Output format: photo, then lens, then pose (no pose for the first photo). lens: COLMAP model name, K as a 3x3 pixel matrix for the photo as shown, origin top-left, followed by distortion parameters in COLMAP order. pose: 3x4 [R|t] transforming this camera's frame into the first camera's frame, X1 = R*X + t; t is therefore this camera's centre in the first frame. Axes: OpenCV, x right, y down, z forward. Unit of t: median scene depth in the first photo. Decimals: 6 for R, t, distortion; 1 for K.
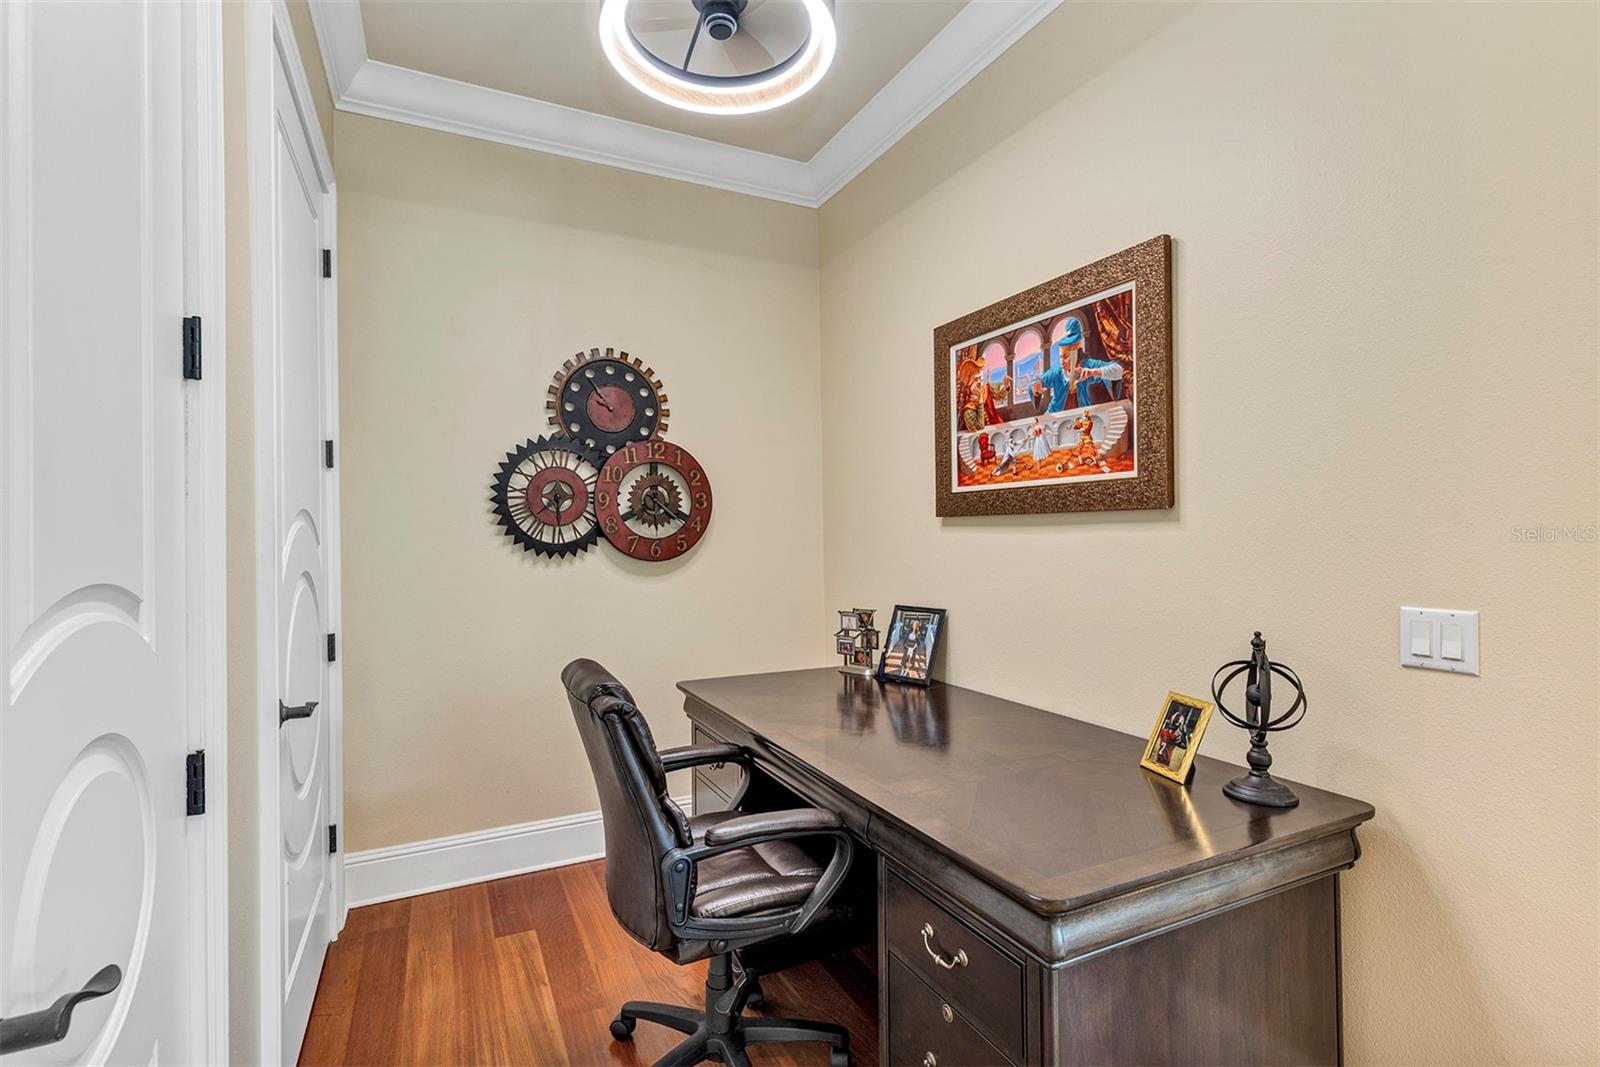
lens RADIAL K [[734.2, 0, 795.7], [0, 734.2, 532.0], [0, 0, 1]] dist [0.008865, 0.000136]
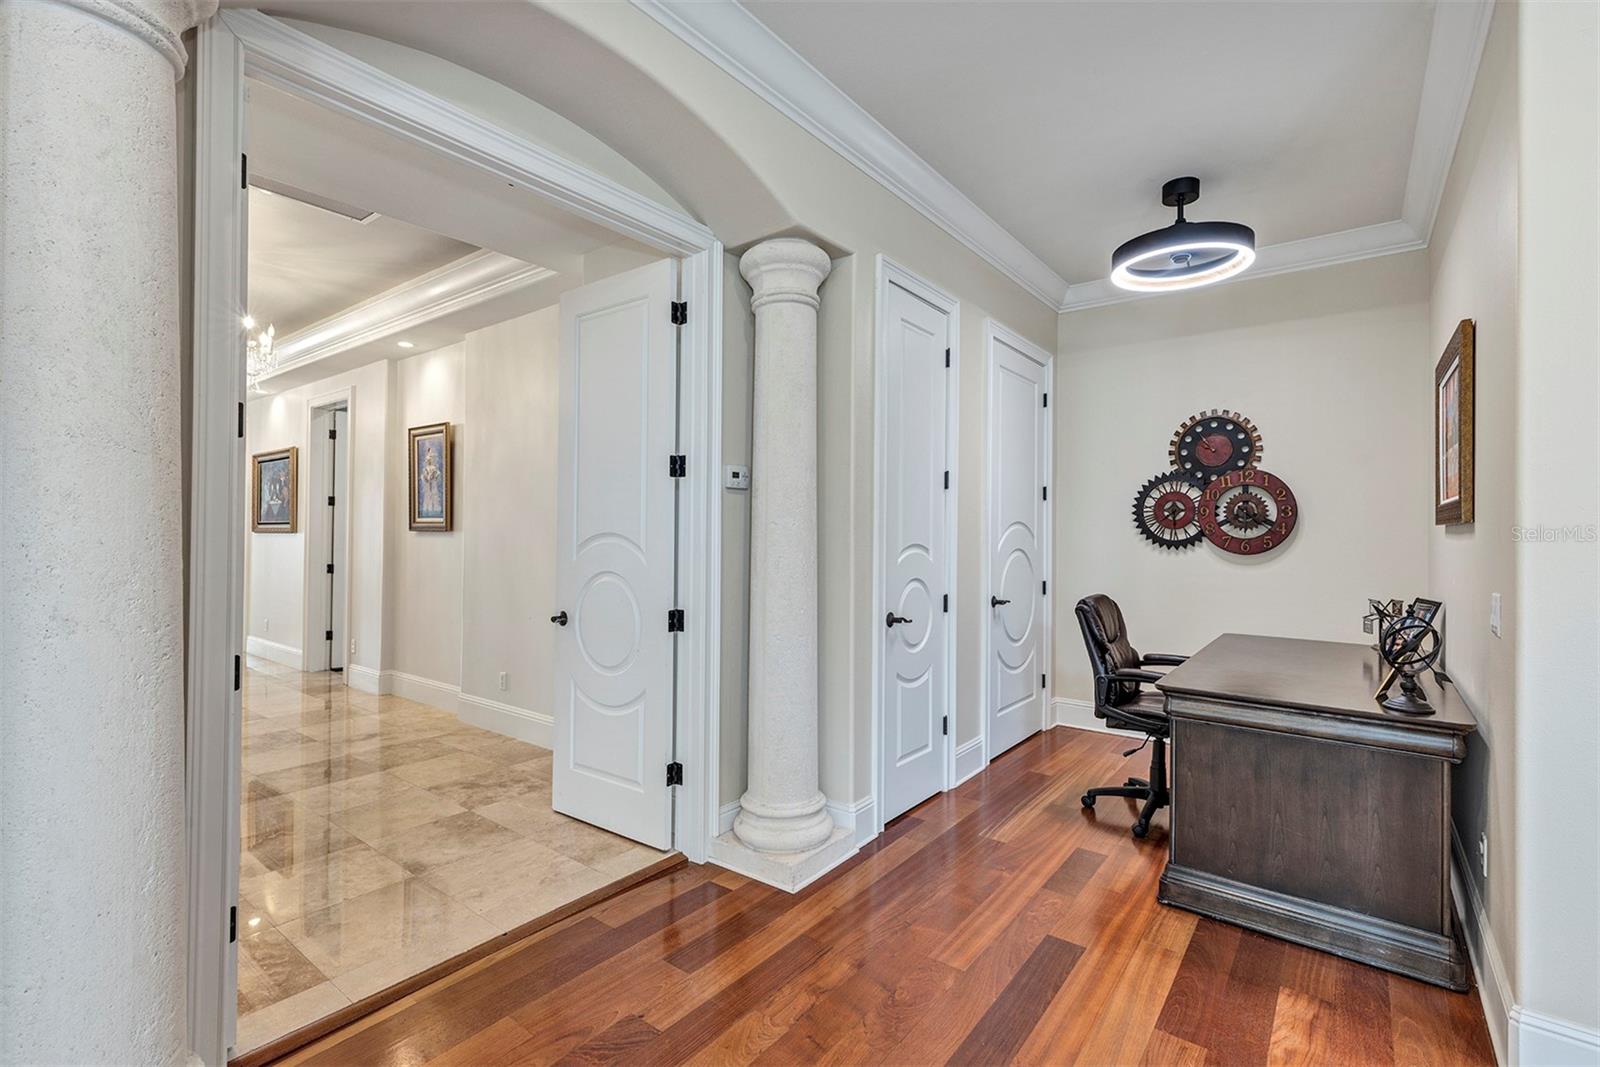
lens RADIAL K [[734.2, 0, 793.3], [0, 734.2, 529.0], [0, 0, 1]] dist [0.008865, 0.000136]
pose [[0.450317, 0.011453, -0.892795, 0.702314], [-0.009146, 0.999924, 0.008214, -0.013405], [0.892822, 0.004467, 0.450388, -0.432261]]
